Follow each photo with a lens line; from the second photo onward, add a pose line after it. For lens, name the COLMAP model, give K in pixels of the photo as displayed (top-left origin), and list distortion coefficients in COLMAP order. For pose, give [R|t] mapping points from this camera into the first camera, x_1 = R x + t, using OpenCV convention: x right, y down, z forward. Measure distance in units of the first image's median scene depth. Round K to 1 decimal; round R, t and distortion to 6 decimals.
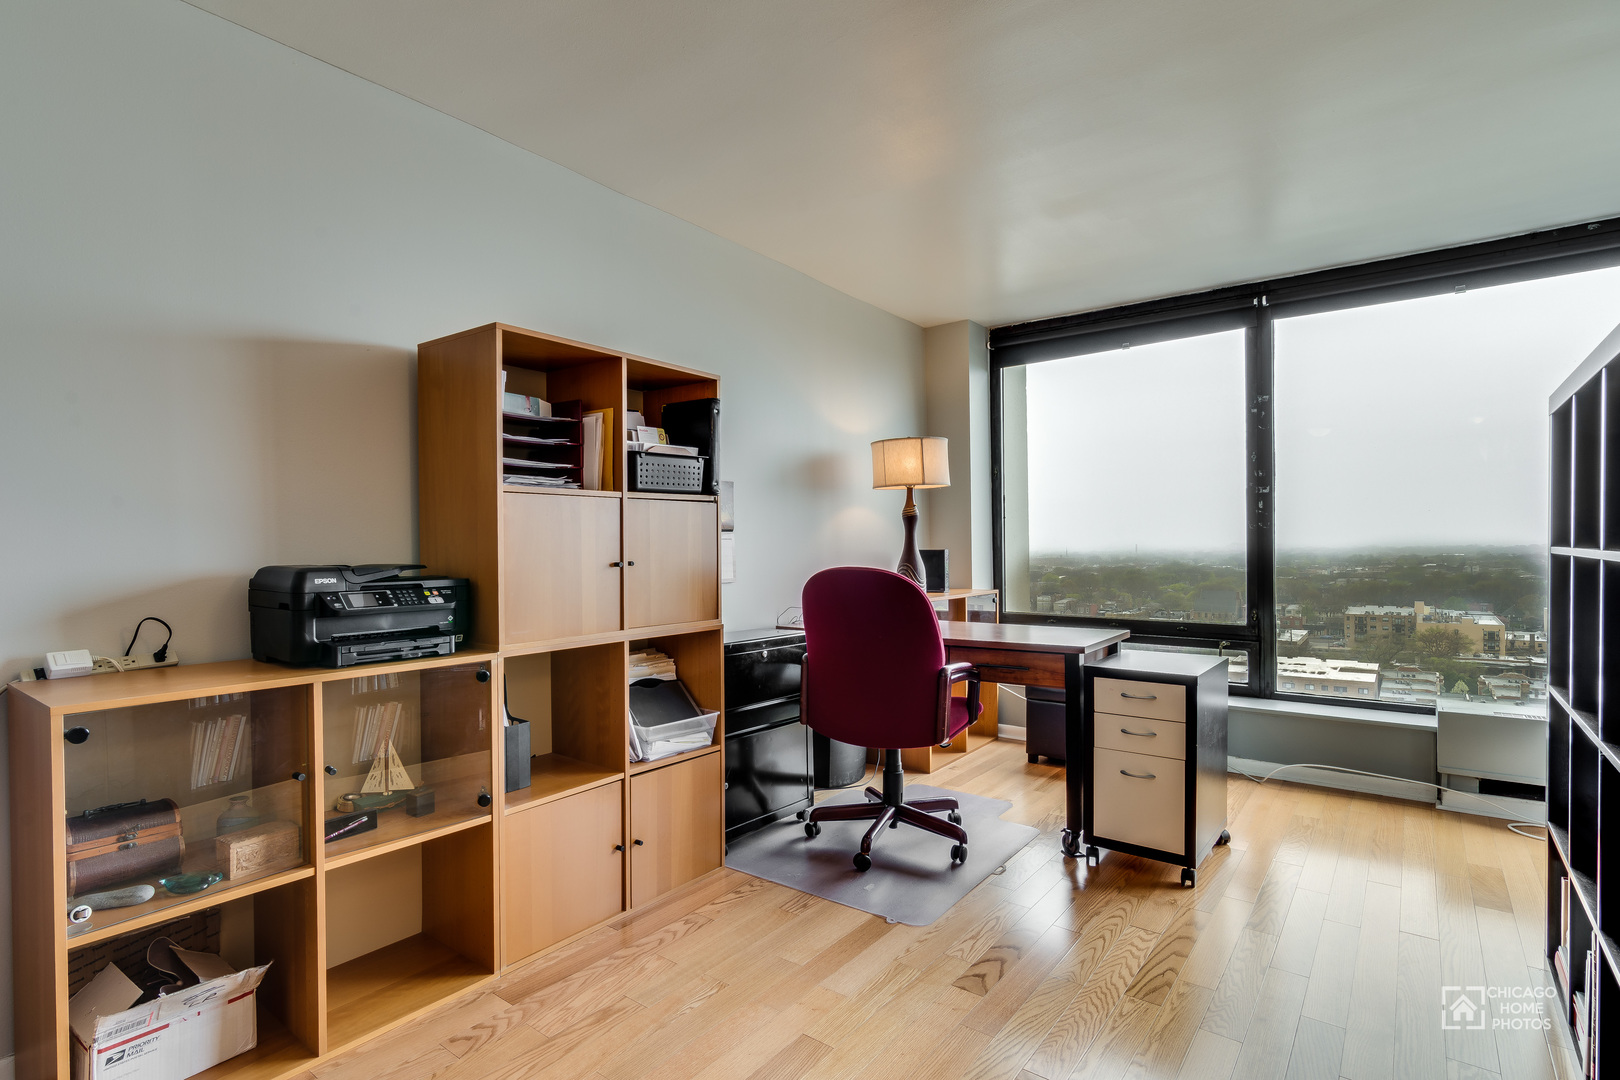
lens RADIAL K [[794.6, 0, 805.5], [0, 794.6, 527.9], [0, 0, 1]] dist [0.011832, -0.004658]
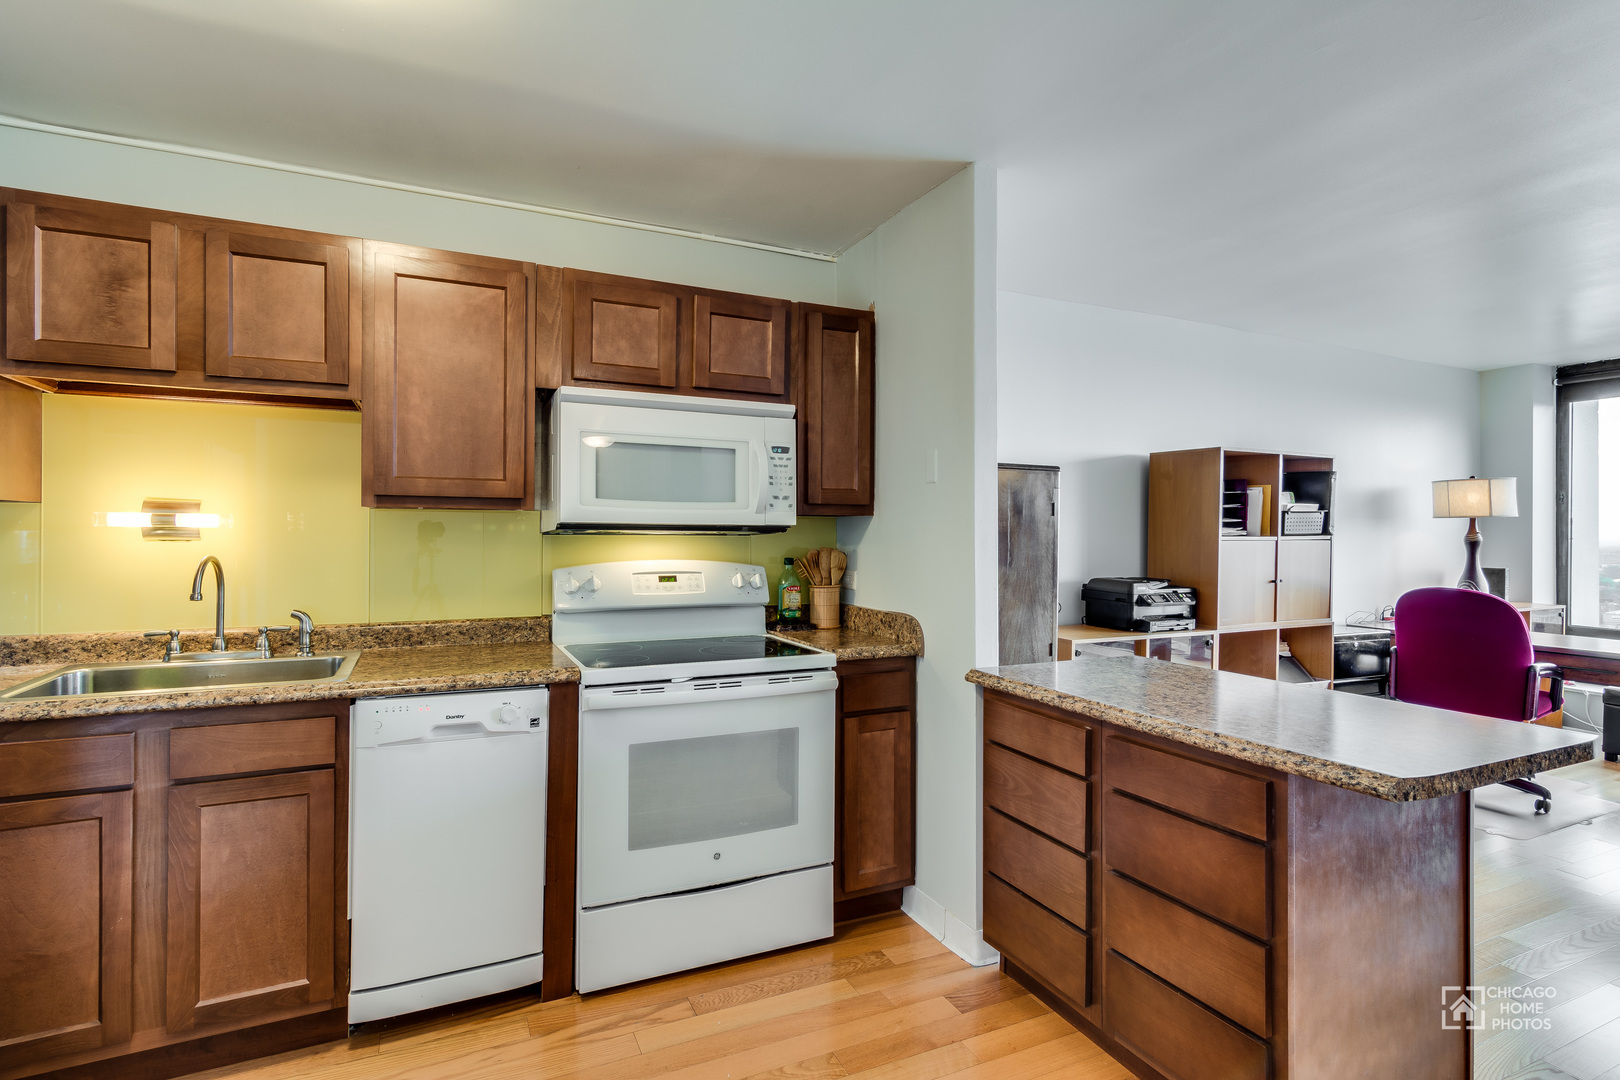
lens RADIAL K [[714.7, 0, 812.2], [0, 714.7, 543.6], [0, 0, 1]] dist [0.004448, -0.003283]
pose [[0.866809, 0.015181, -0.498409, -0.232297], [0.002264, 0.999406, 0.034378, -0.060550], [0.498635, -0.030927, 0.866260, -0.527815]]
